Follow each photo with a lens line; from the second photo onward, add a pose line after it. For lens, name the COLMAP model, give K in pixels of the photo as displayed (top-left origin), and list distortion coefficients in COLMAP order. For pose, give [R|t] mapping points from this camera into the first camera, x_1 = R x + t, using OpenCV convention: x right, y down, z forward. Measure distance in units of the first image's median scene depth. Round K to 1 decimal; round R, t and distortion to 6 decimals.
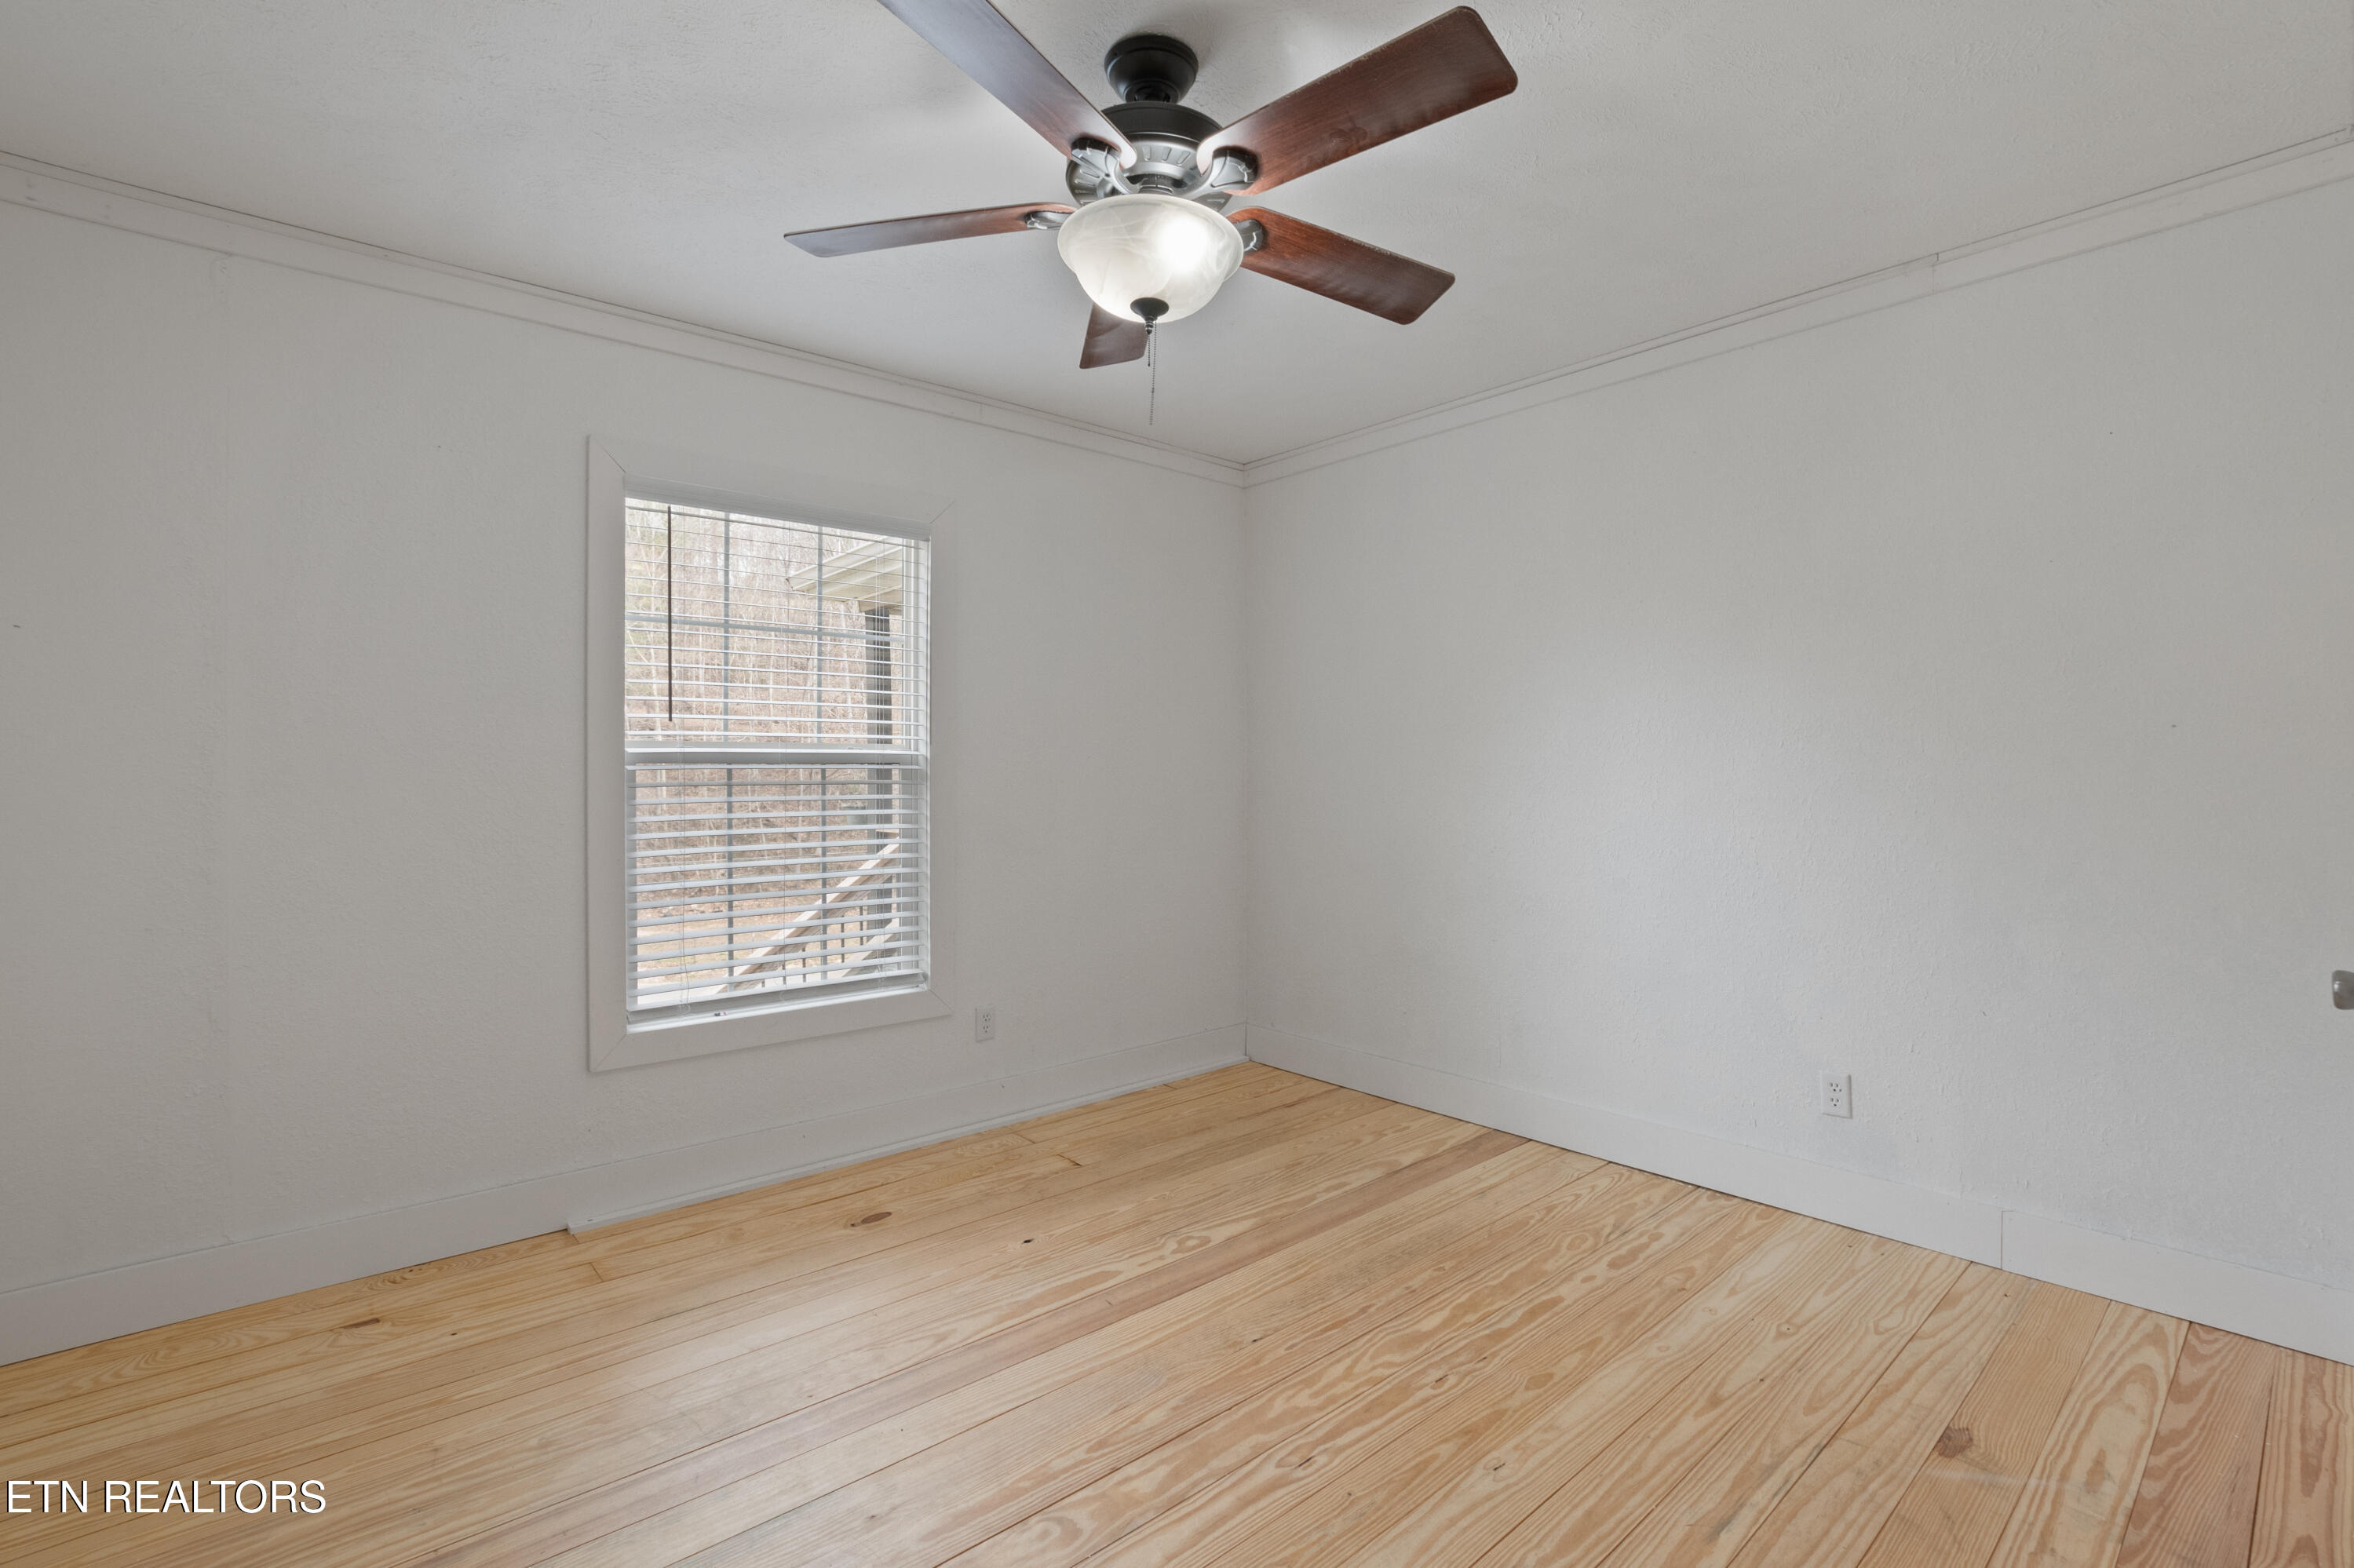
lens RADIAL K [[1046.9, 0, 1179.1], [0, 1046.9, 775.3], [0, 0, 1]] dist [-0.033601, 0.005091]
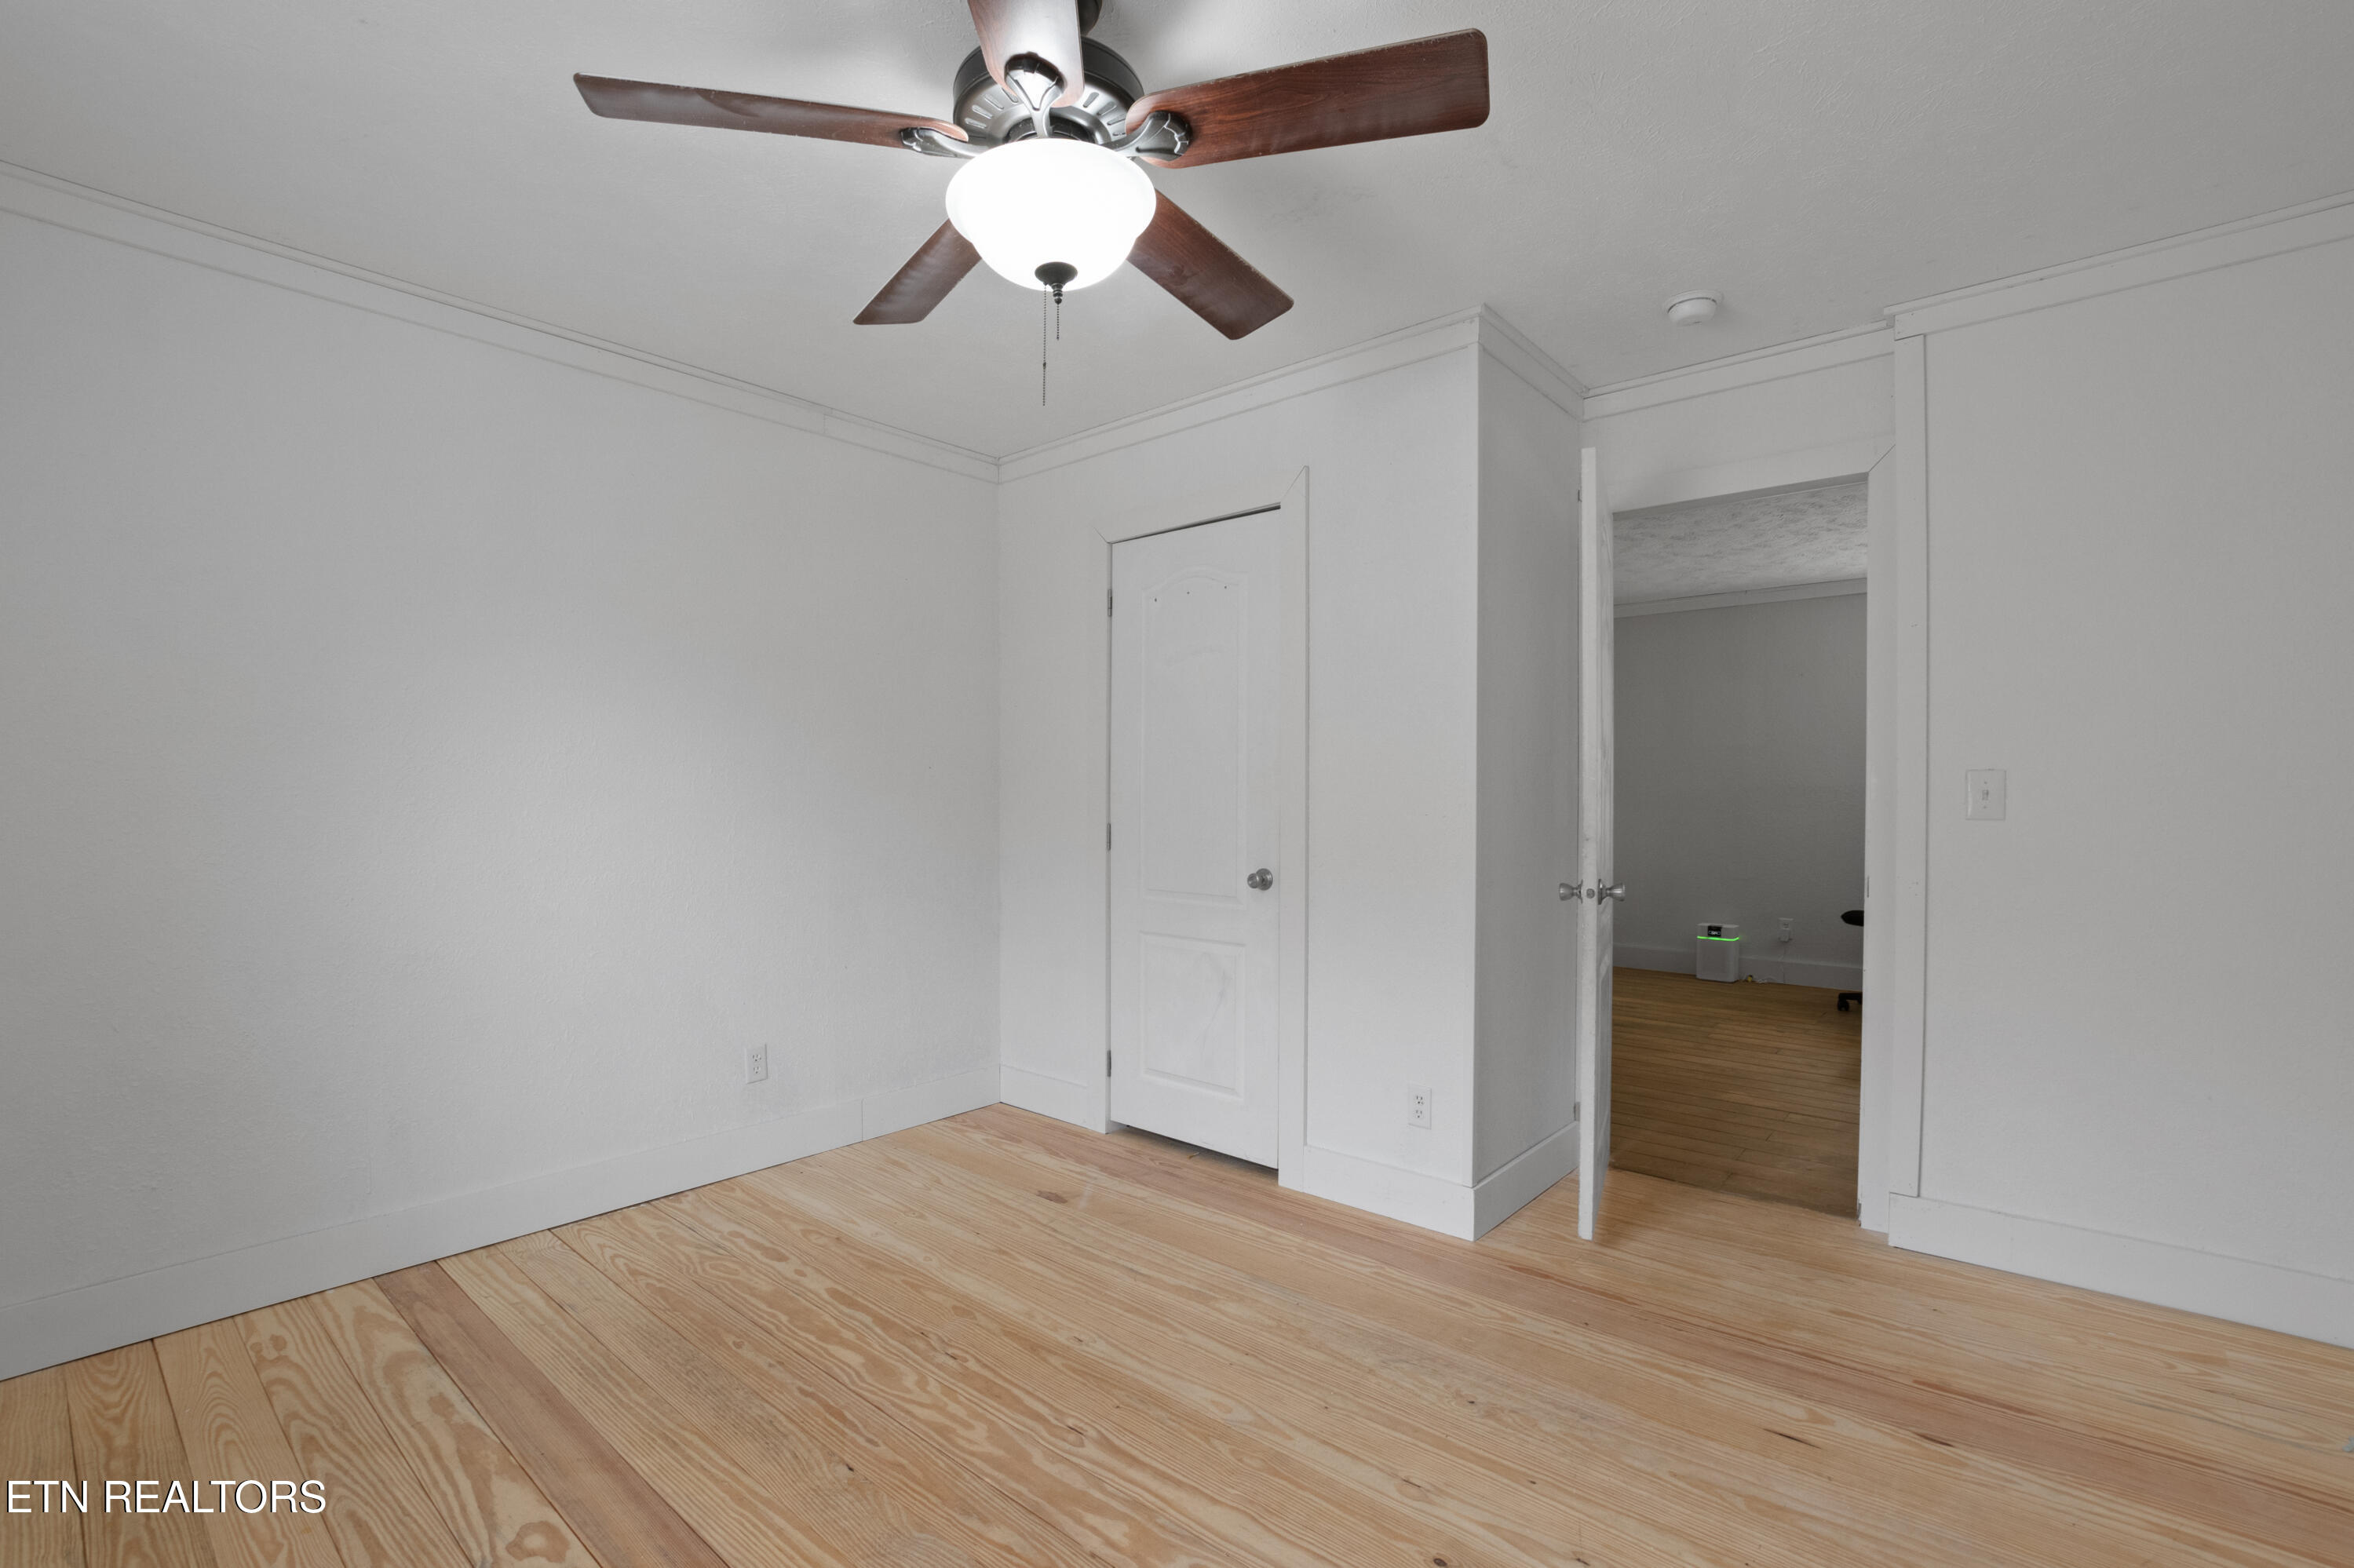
lens RADIAL K [[1046.9, 0, 1182.4], [0, 1046.9, 792.4], [0, 0, 1]] dist [-0.033601, 0.005091]
pose [[-0.132777, 0.003531, 0.991140, -0.691081], [0.006447, 0.999976, -0.002699, 0.003212], [-0.991125, 0.006031, -0.132797, 0.738943]]
